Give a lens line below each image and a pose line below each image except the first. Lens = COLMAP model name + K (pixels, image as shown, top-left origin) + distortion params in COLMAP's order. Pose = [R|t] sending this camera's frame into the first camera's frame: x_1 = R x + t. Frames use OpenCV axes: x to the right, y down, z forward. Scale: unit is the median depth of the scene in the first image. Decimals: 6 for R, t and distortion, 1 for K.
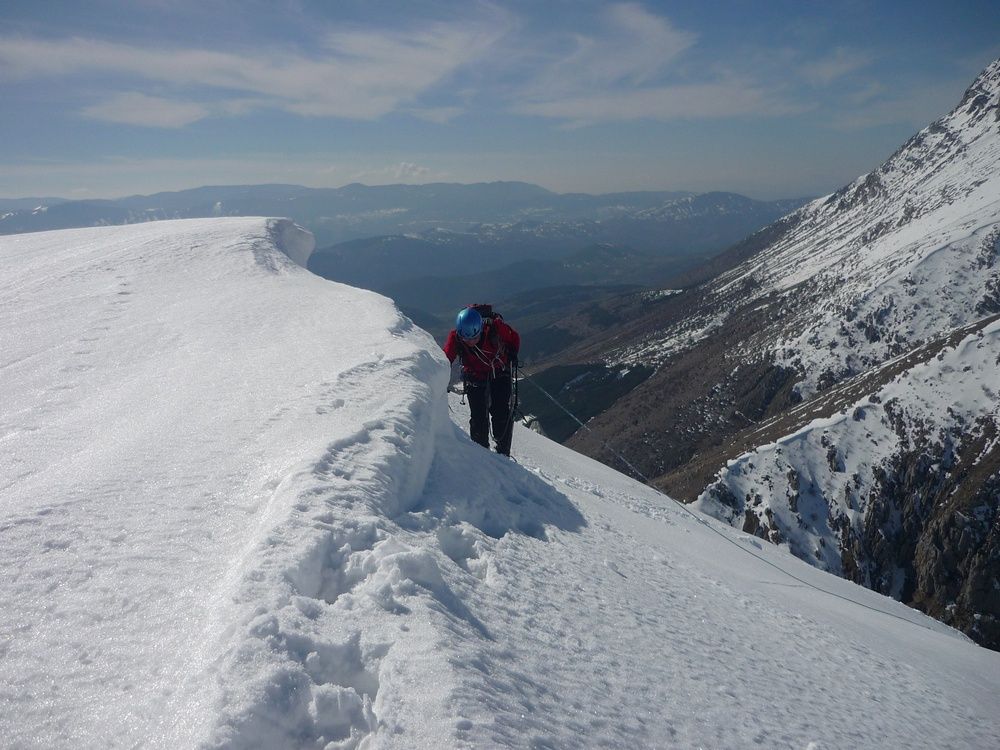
lens RADIAL K [[1020.1, 0, 500.5], [0, 1020.1, 372.4], [0, 0, 1]] dist [-0.039016, 0.000000]
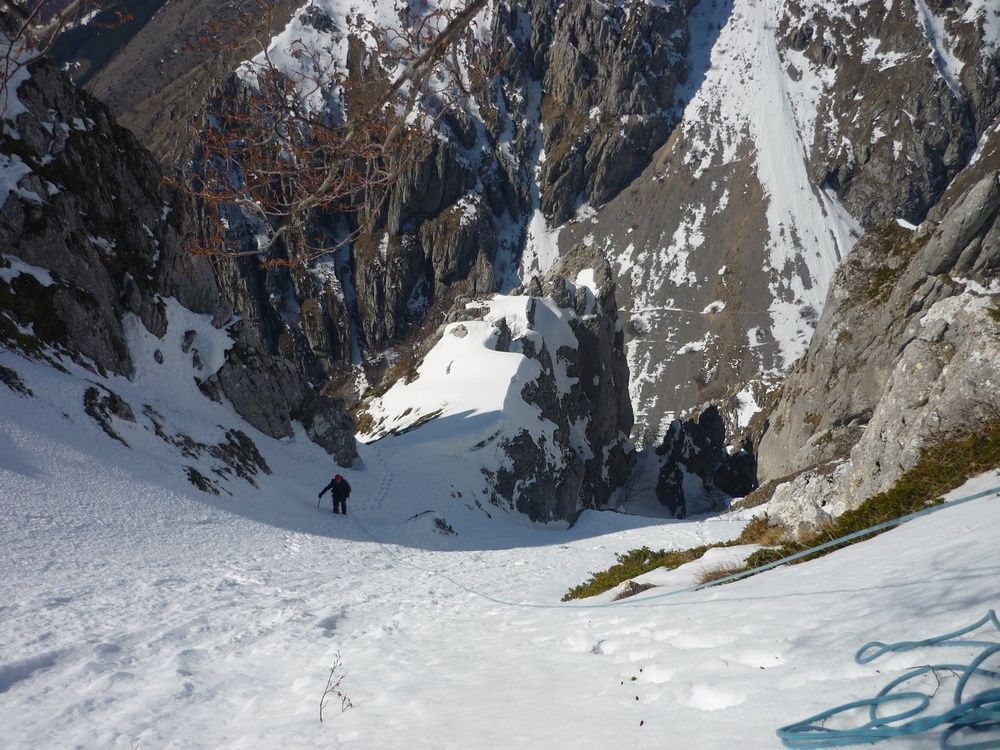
lens RADIAL K [[976.8, 0, 501.1], [0, 976.8, 374.7], [0, 0, 1]] dist [0.012896, 0.000000]
pose [[0.926385, -0.219652, 0.305883, 1.544463], [0.091417, 0.919144, 0.383168, 2.479562], [-0.365314, -0.326998, 0.871561, 5.230663]]
